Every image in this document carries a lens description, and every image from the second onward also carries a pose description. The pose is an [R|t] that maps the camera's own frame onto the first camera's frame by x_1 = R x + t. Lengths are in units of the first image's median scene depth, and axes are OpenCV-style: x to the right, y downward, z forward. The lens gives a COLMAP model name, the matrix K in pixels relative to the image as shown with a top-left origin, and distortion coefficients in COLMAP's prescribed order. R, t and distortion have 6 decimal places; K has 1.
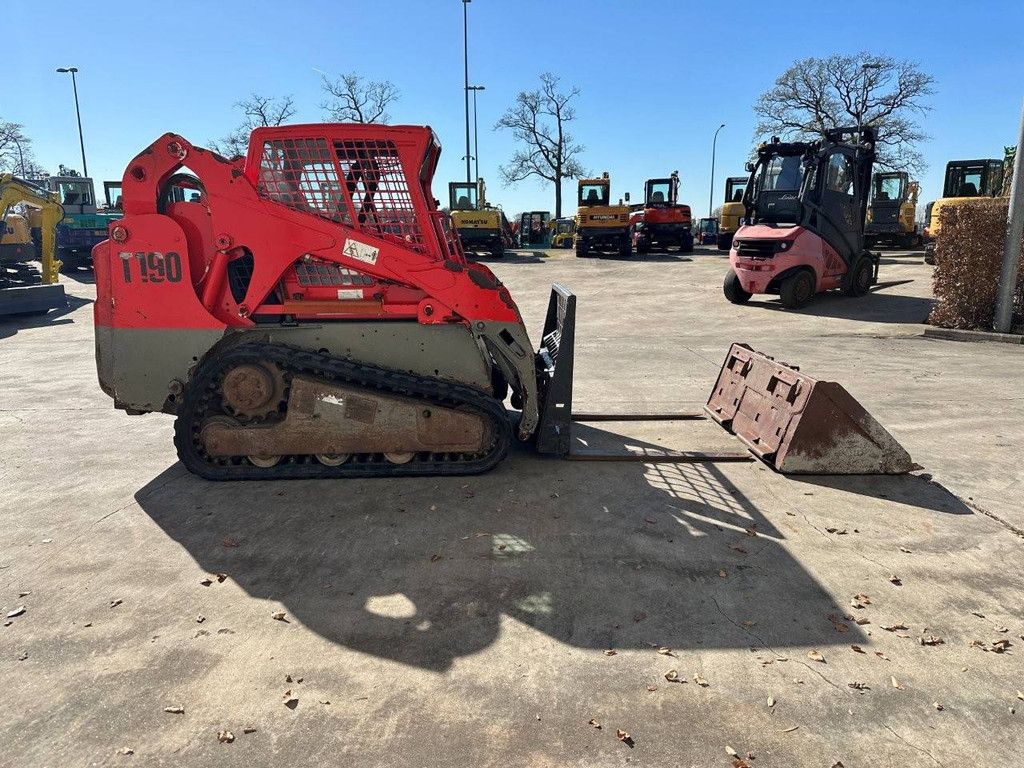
lens RADIAL K [[726.0, 0, 512.0], [0, 726.0, 384.0], [0, 0, 1]] dist [0.075591, -0.109140]
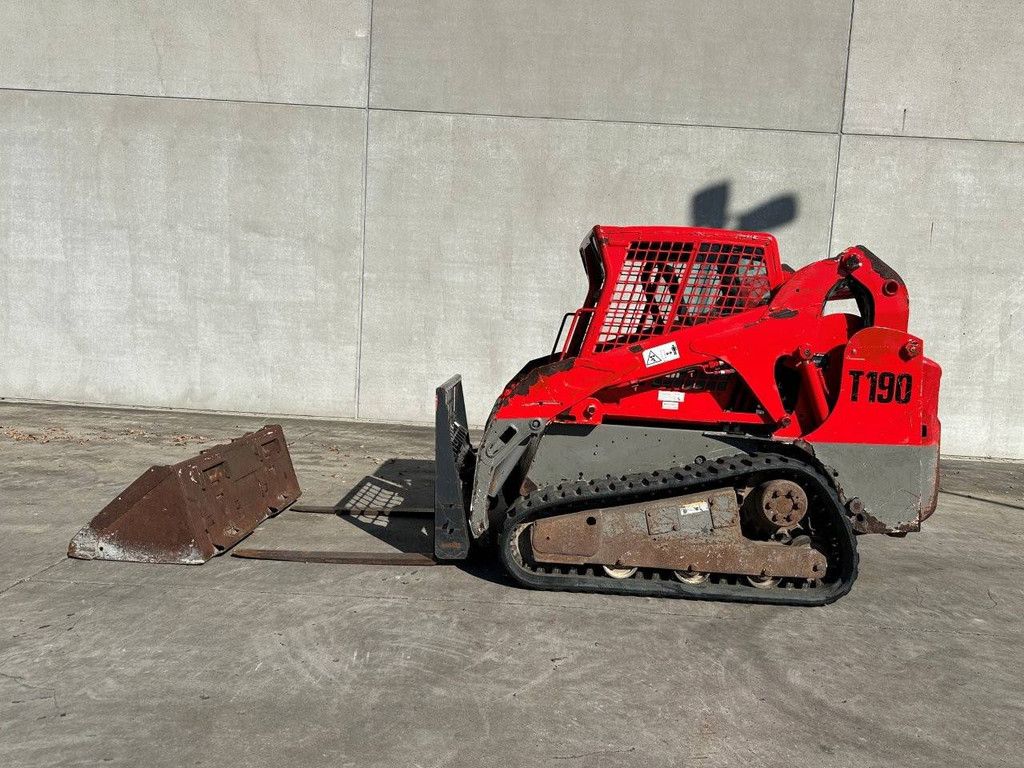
lens RADIAL K [[703.6, 0, 514.7], [0, 703.6, 388.7], [0, 0, 1]] dist [0.073192, -0.097910]
pose [[-0.998348, -0.051804, 0.024856, -0.045563], [-0.042907, 0.959870, 0.277143, -0.446244], [-0.038215, 0.275618, -0.960507, 2.206302]]
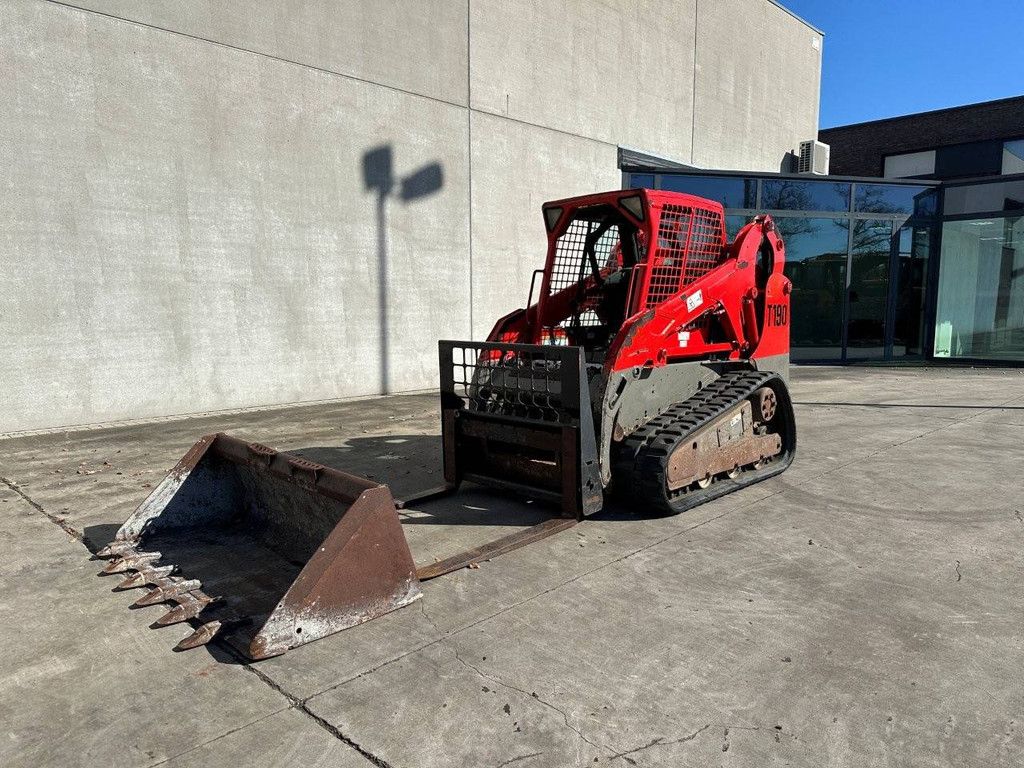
lens RADIAL K [[703.6, 0, 514.7], [0, 703.6, 388.7], [0, 0, 1]] dist [0.073192, -0.097910]
pose [[-0.715989, 0.090590, -0.692209, 0.789309], [-0.131037, 0.956482, 0.260714, -0.361553], [0.685703, 0.277373, -0.672960, 1.889173]]
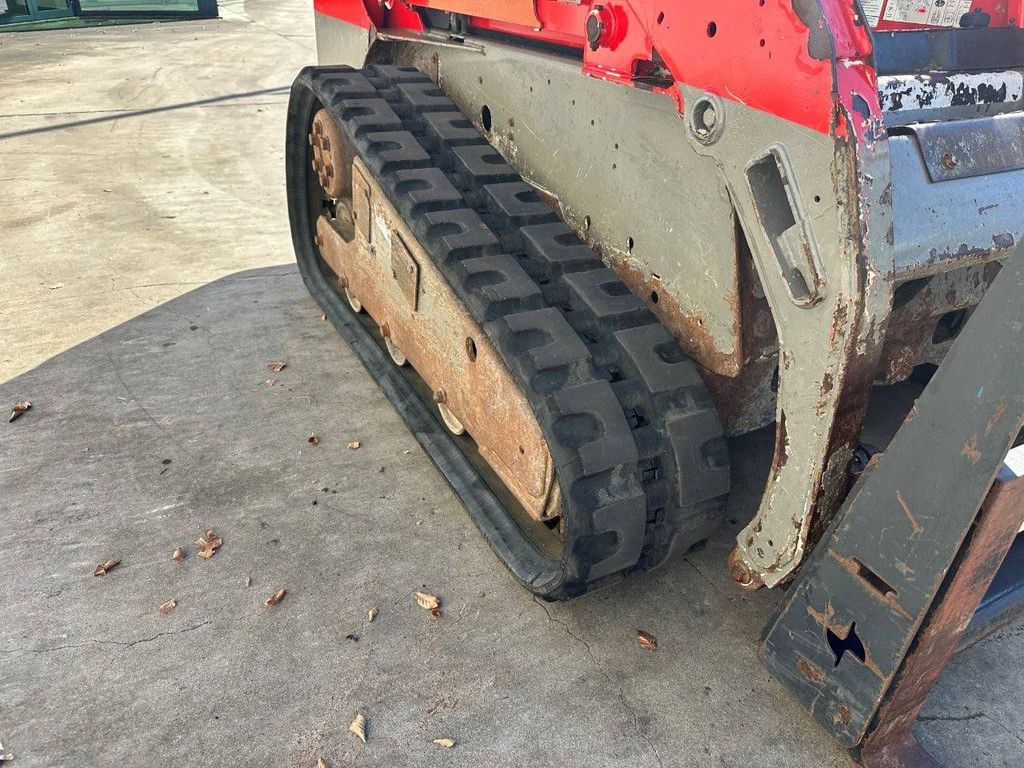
lens RADIAL K [[711.3, 0, 508.9], [0, 711.3, 384.0], [0, 0, 1]] dist [0.058270, -0.078615]
pose [[0.437694, 0.476443, -0.762513, 0.154011], [-0.210305, 0.878787, 0.428376, -0.095264], [0.874183, -0.027137, 0.484838, 0.852933]]
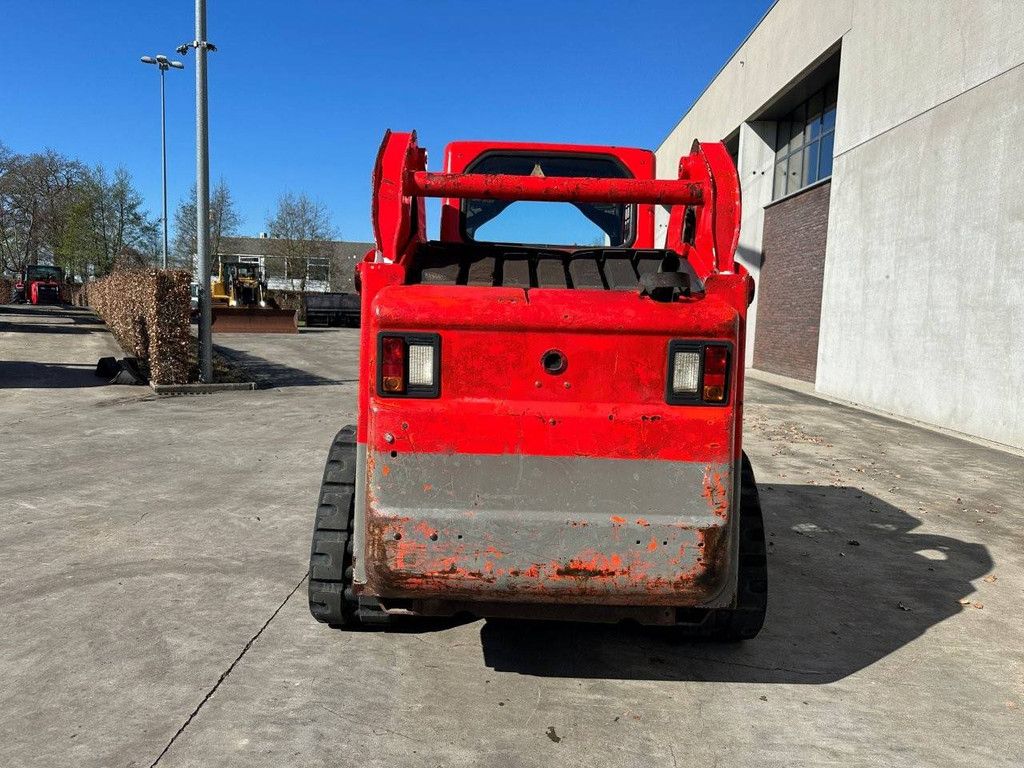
lens RADIAL K [[727.3, 0, 517.4], [0, 727.3, 380.5], [0, 0, 1]] dist [0.045483, -0.054854]
pose [[0.022612, -0.084274, 0.996186, -1.109322], [0.163641, 0.983314, 0.079470, -0.207615], [-0.986261, 0.161220, 0.036025, 1.155746]]
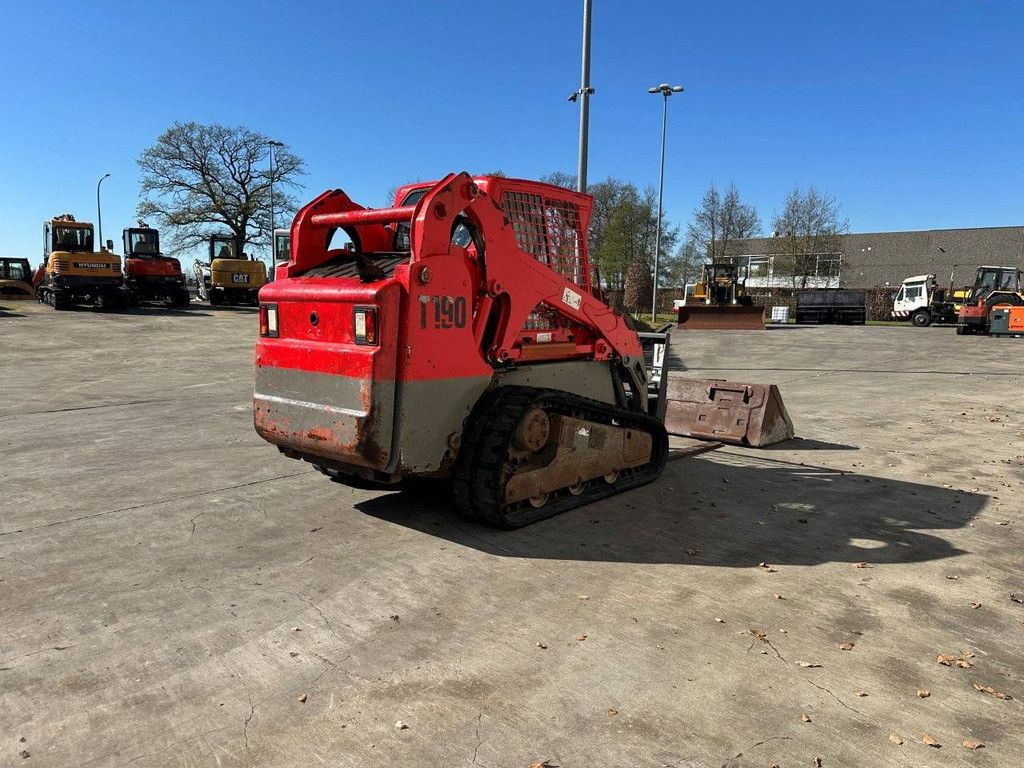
lens RADIAL K [[722.9, 0, 512.0], [0, 722.9, 384.0], [0, 0, 1]] dist [0.114376, -0.176246]
pose [[0.676883, -0.067144, 0.733022, -1.106492], [0.123858, 0.992022, -0.023504, -0.037429], [-0.725596, 0.106700, 0.679799, 0.330632]]
